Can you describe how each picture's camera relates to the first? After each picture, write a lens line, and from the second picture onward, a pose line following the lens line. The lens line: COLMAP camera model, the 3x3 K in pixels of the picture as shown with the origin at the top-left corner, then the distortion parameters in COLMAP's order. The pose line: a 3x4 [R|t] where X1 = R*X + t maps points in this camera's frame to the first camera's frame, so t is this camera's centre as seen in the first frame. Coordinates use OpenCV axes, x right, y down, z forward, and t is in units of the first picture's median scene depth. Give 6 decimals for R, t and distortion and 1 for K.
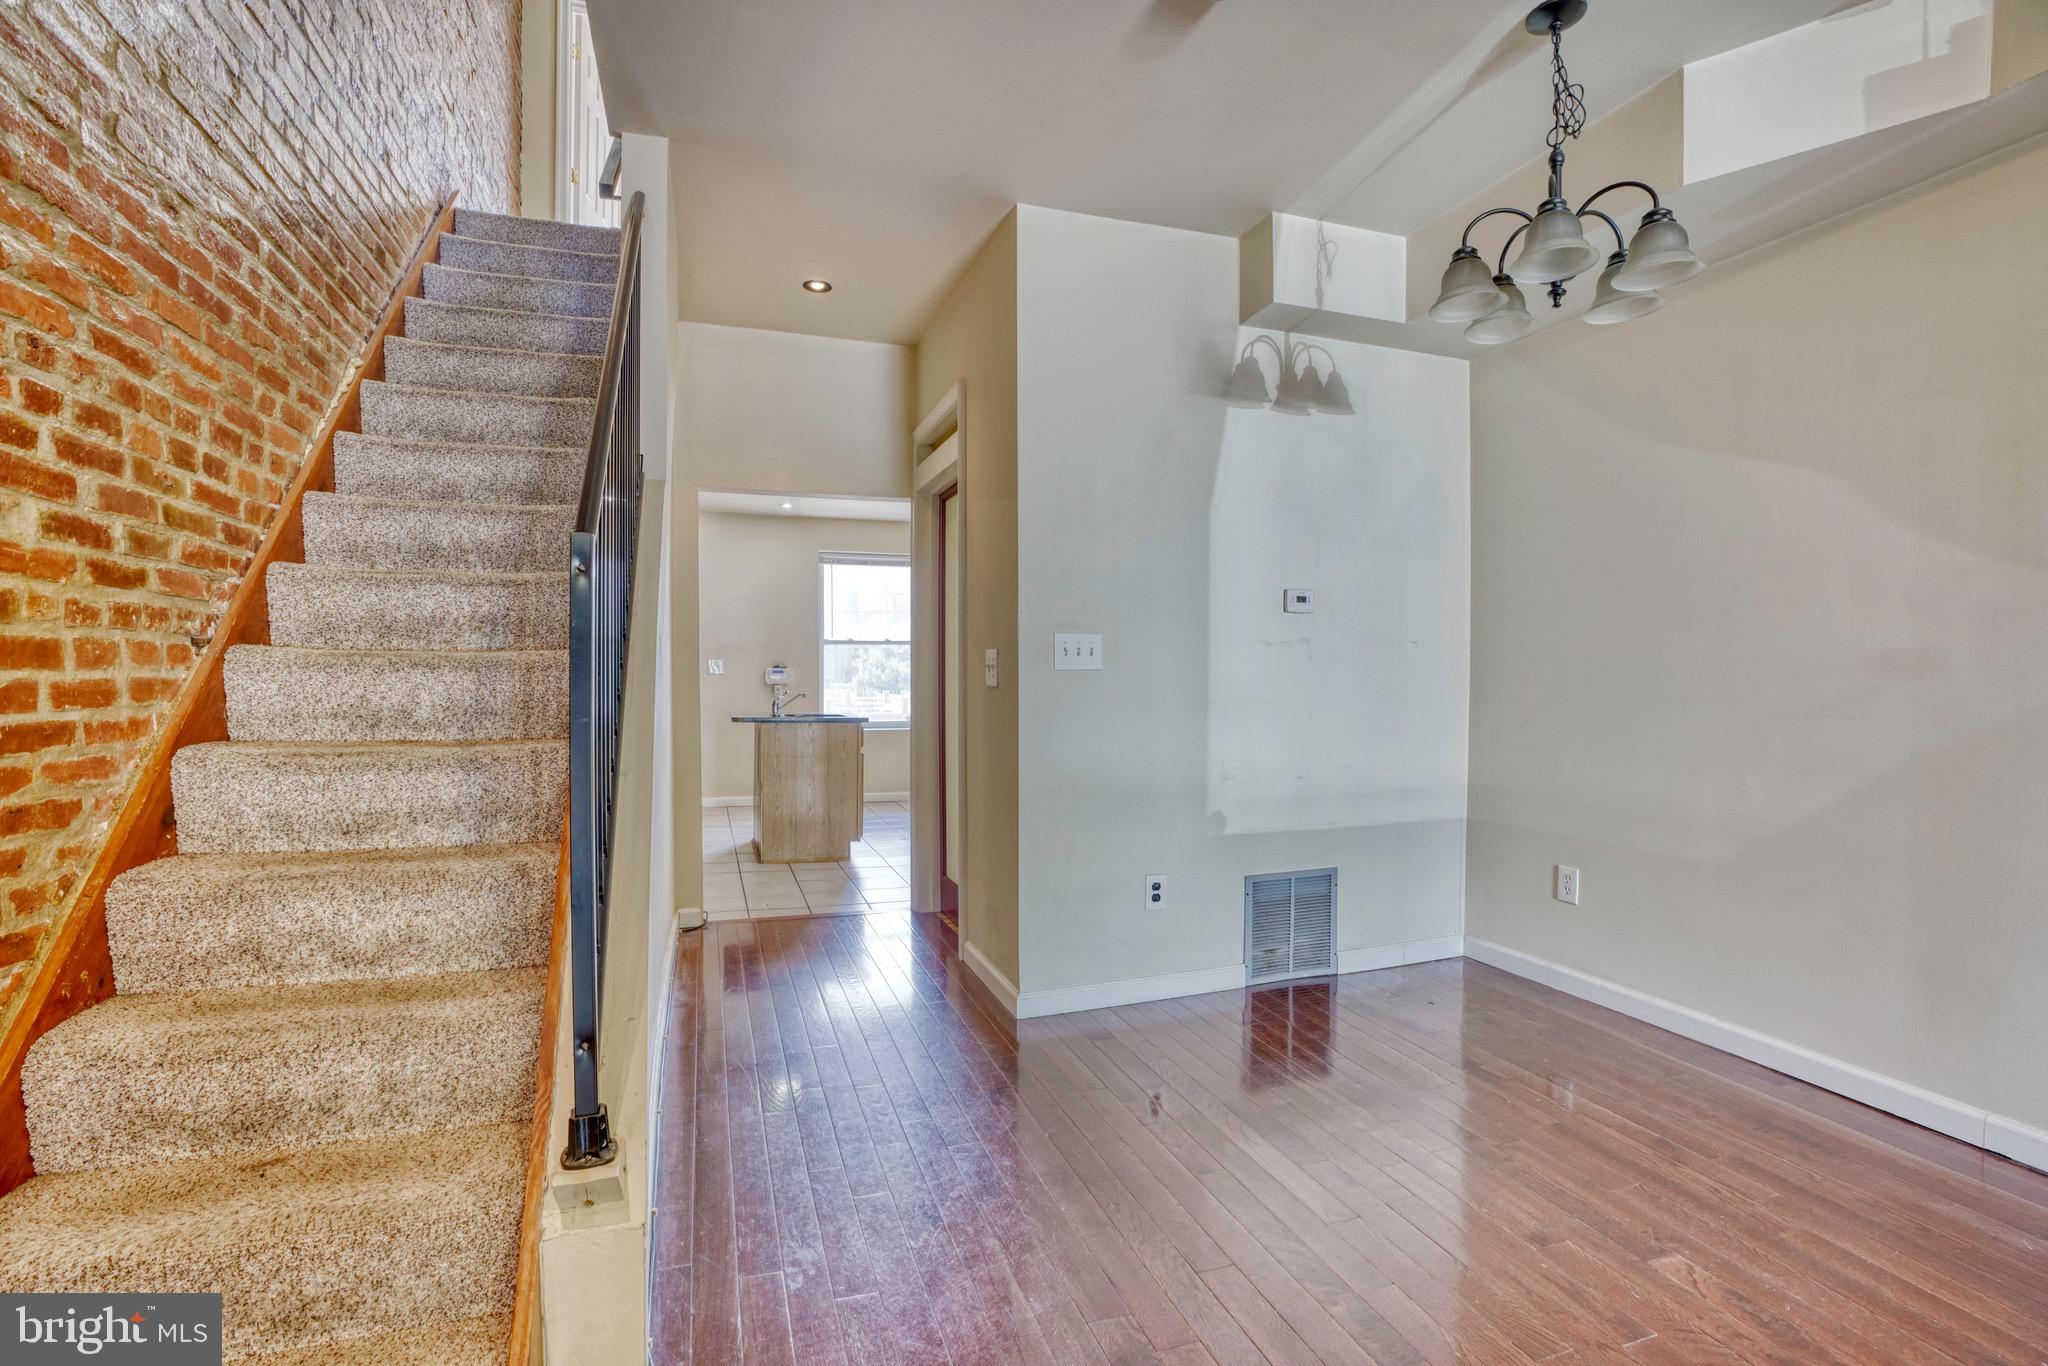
lens RADIAL K [[946.6, 0, 1008.4], [0, 946.6, 690.9], [0, 0, 1]] dist [-0.072081, 0.029151]
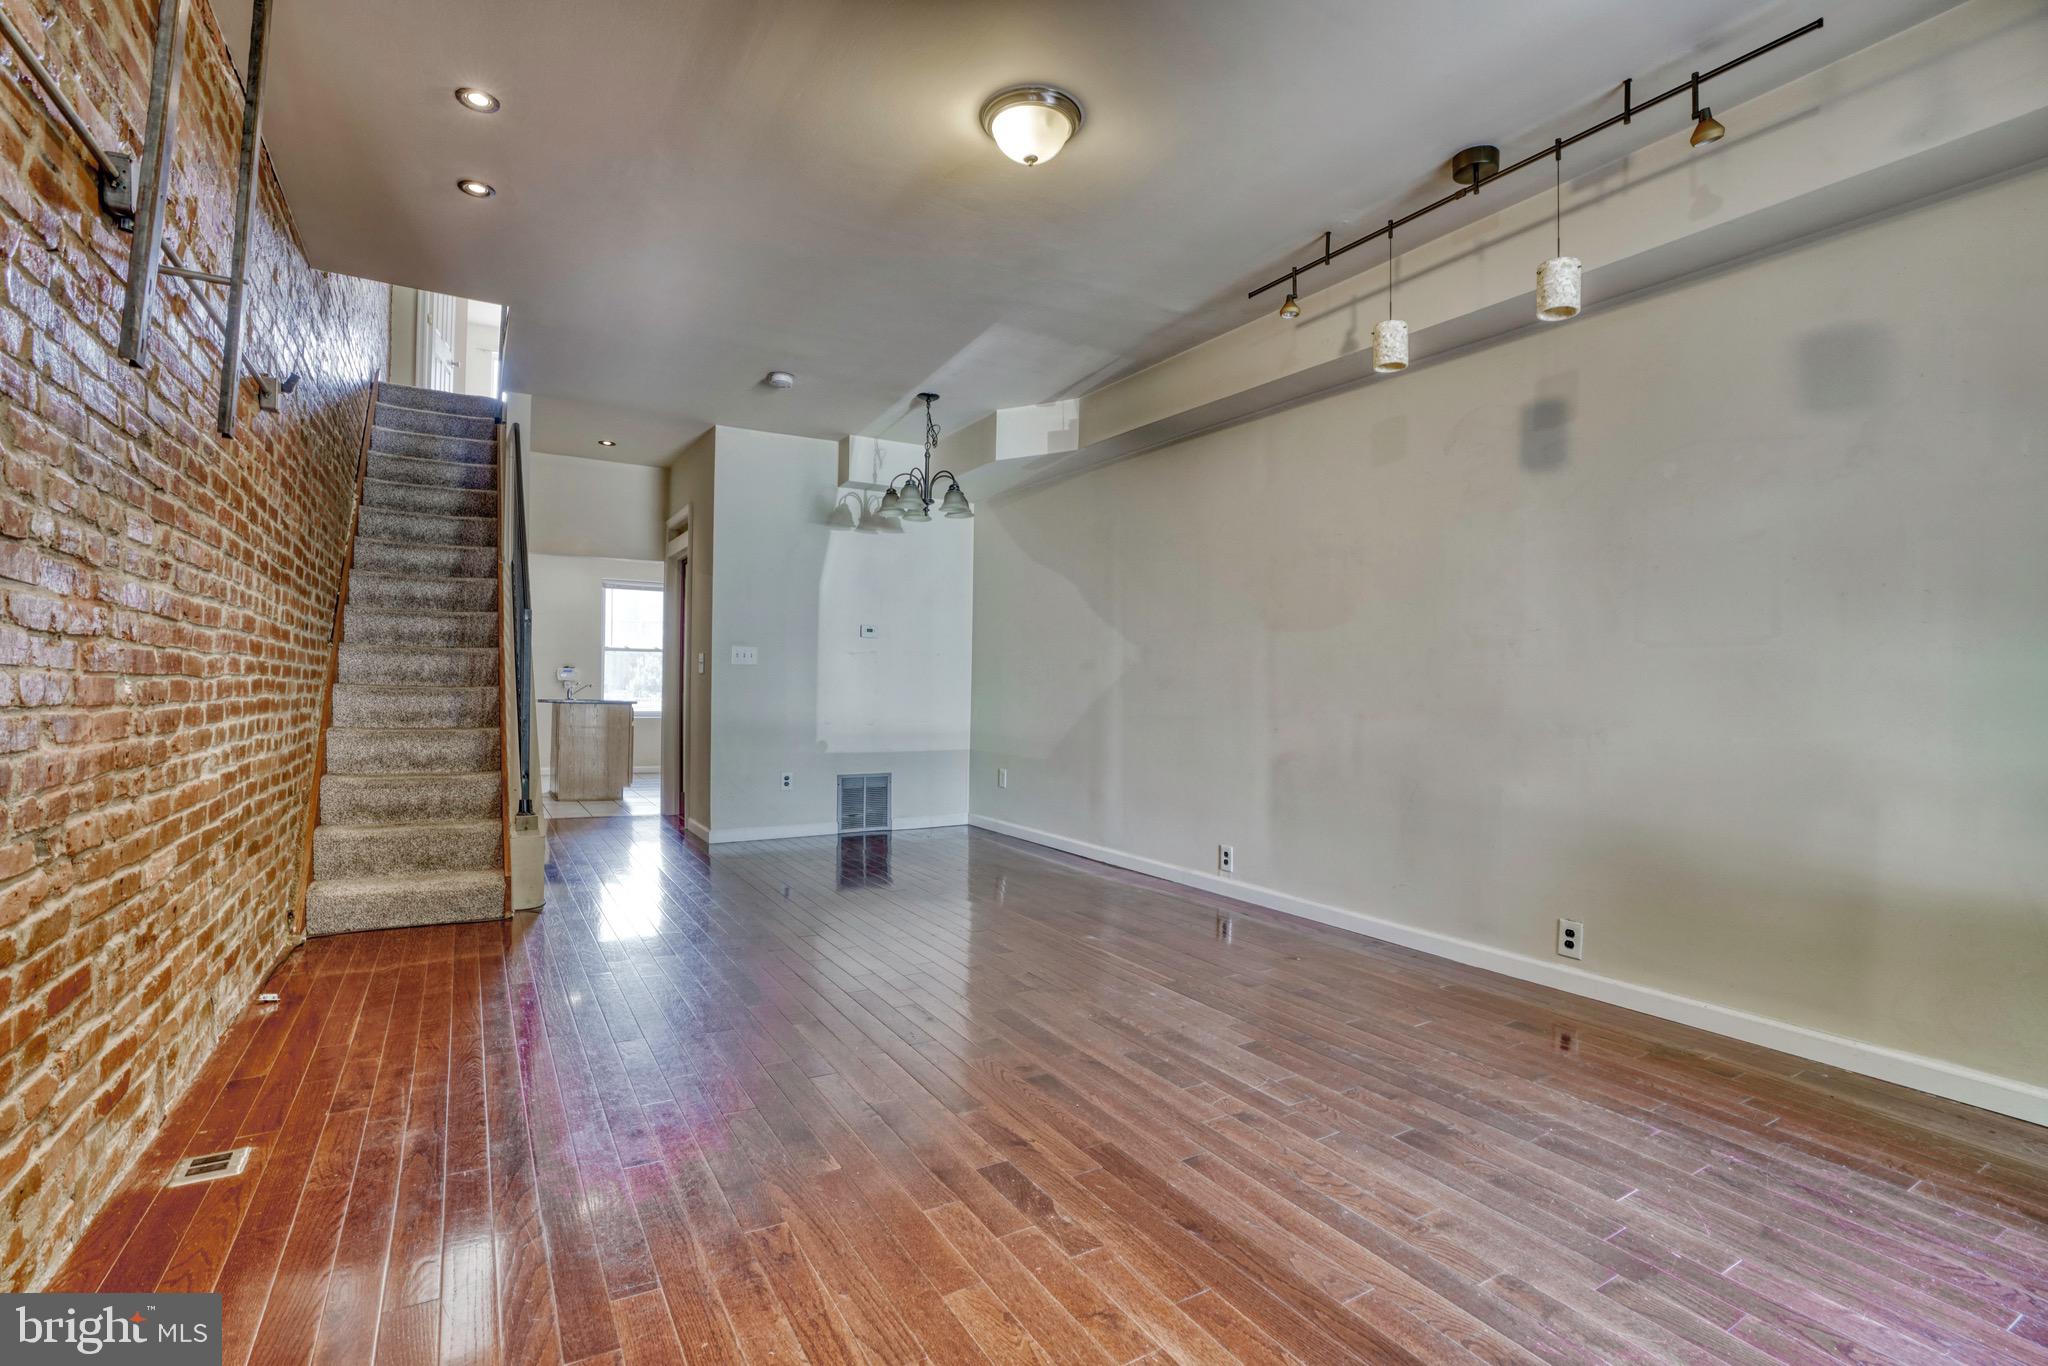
lens RADIAL K [[946.6, 0, 1008.4], [0, 946.6, 690.9], [0, 0, 1]] dist [-0.072081, 0.029151]
pose [[0.976222, 0.013021, 0.216382, 0.173830], [-0.009786, 0.999824, -0.016014, 0.053691], [-0.216552, 0.013516, 0.976178, -0.946525]]
